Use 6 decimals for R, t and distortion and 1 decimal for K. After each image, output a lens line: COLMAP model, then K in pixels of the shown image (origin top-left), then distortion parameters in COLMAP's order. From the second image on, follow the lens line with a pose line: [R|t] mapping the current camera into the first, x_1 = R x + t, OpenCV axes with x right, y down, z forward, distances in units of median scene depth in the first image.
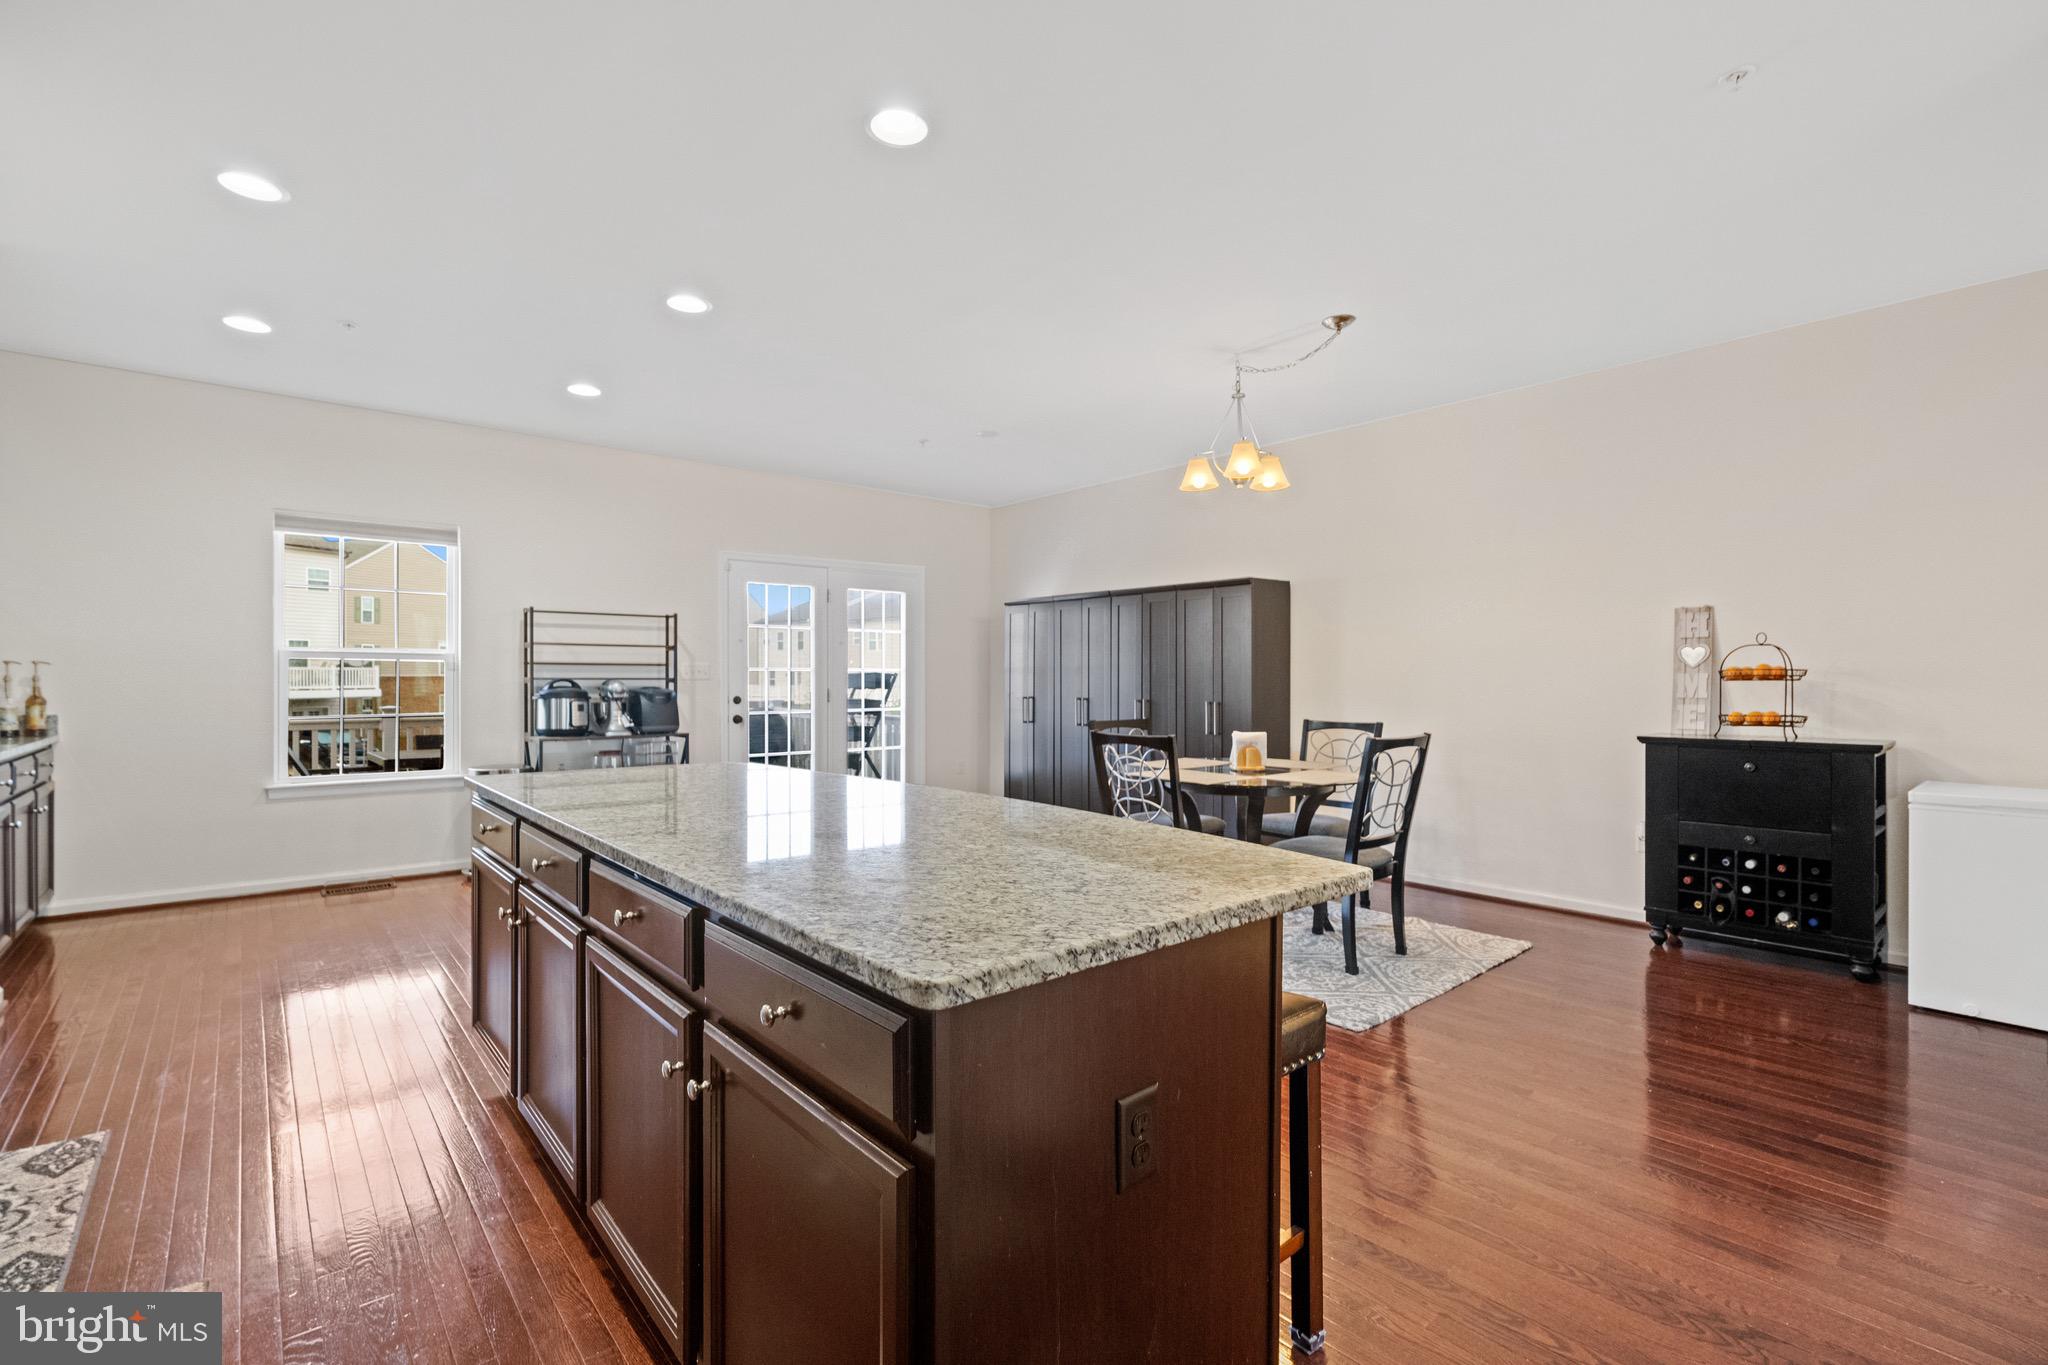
lens RADIAL K [[928.7, 0, 1021.5], [0, 928.7, 690.7], [0, 0, 1]] dist [-0.003221, -0.000186]
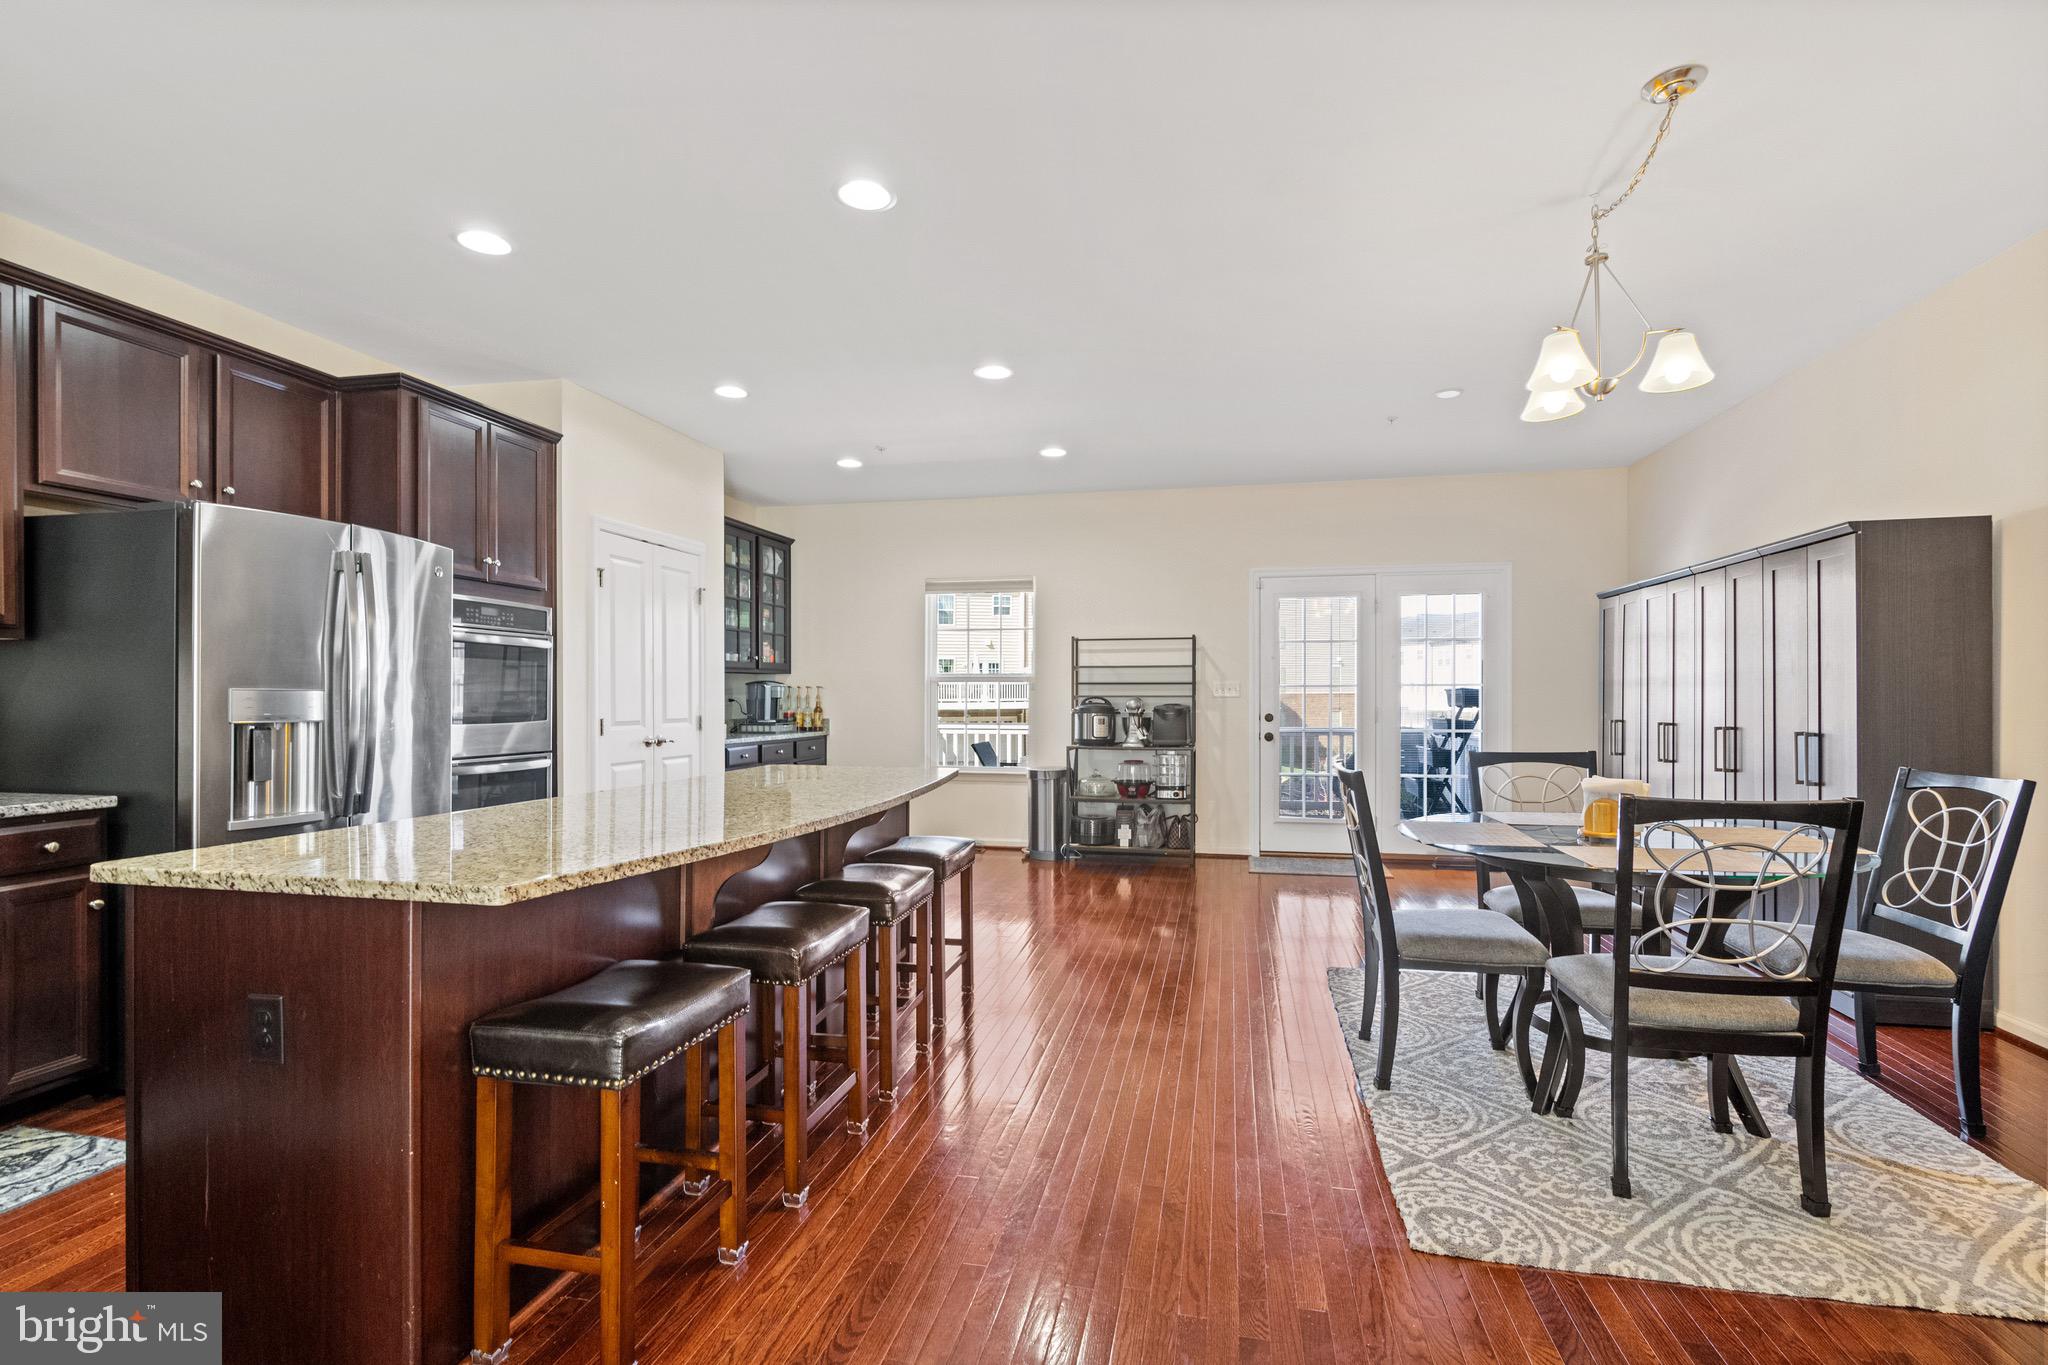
lens RADIAL K [[928.7, 0, 1021.5], [0, 928.7, 690.7], [0, 0, 1]] dist [-0.003221, -0.000186]
pose [[0.598395, -0.007484, -0.801166, 0.404059], [-0.008274, 0.999845, -0.015520, -0.001005], [0.801159, 0.015916, 0.598241, 0.230841]]
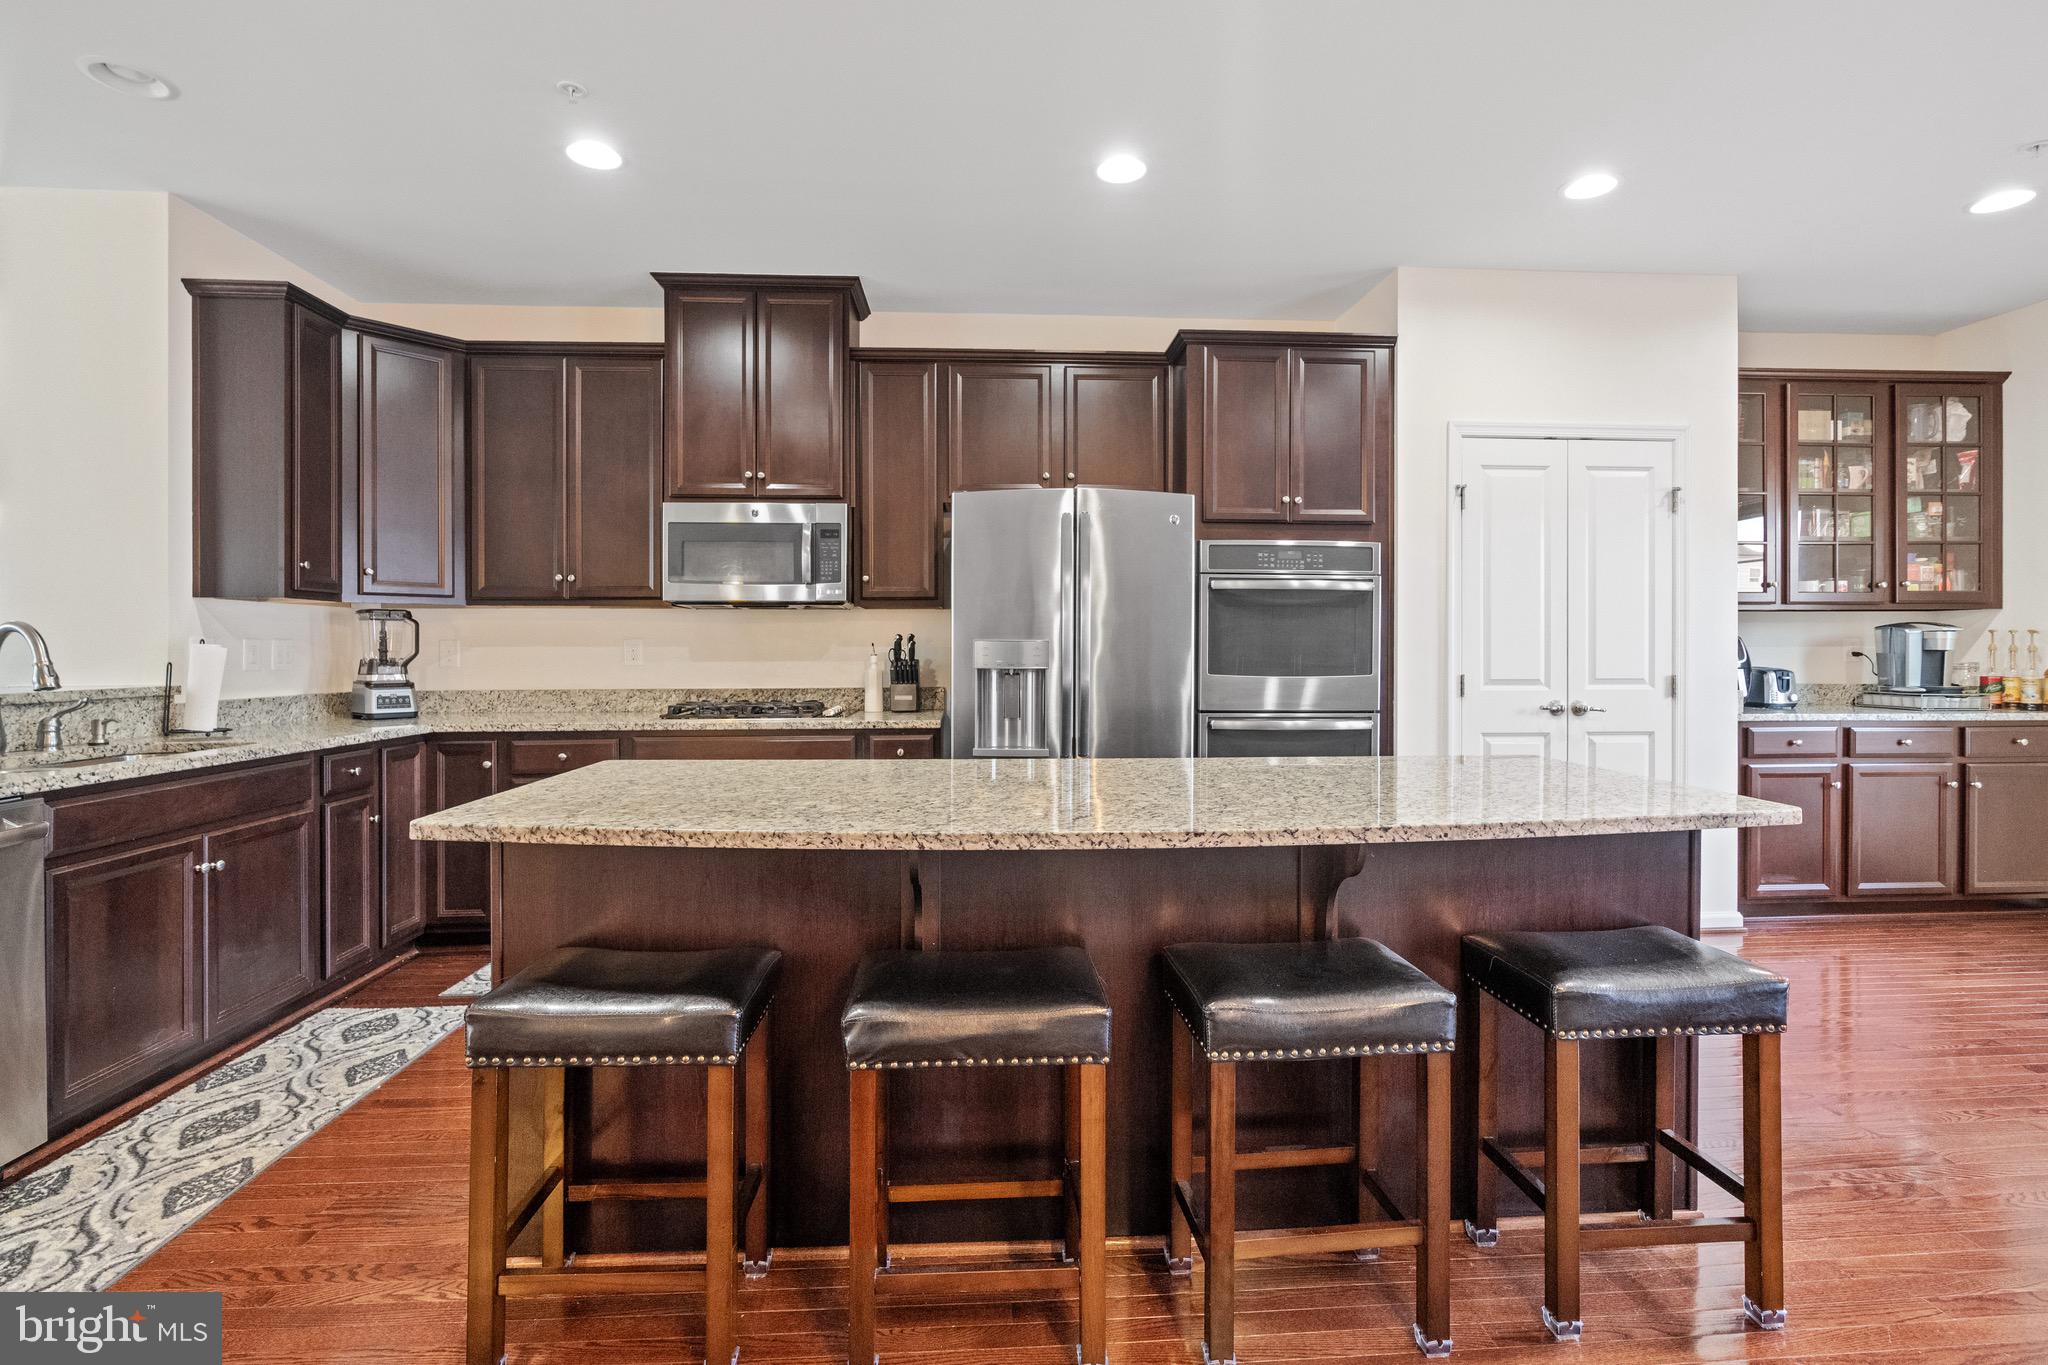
lens RADIAL K [[924.2, 0, 1031.1], [0, 924.2, 665.0], [0, 0, 1]] dist [-0.001617, 0.000759]
pose [[-0.593498, 0.010557, -0.804766, 0.222512], [-0.012957, 0.999659, 0.022669, -0.003881], [0.804731, 0.023881, -0.593159, 0.572306]]
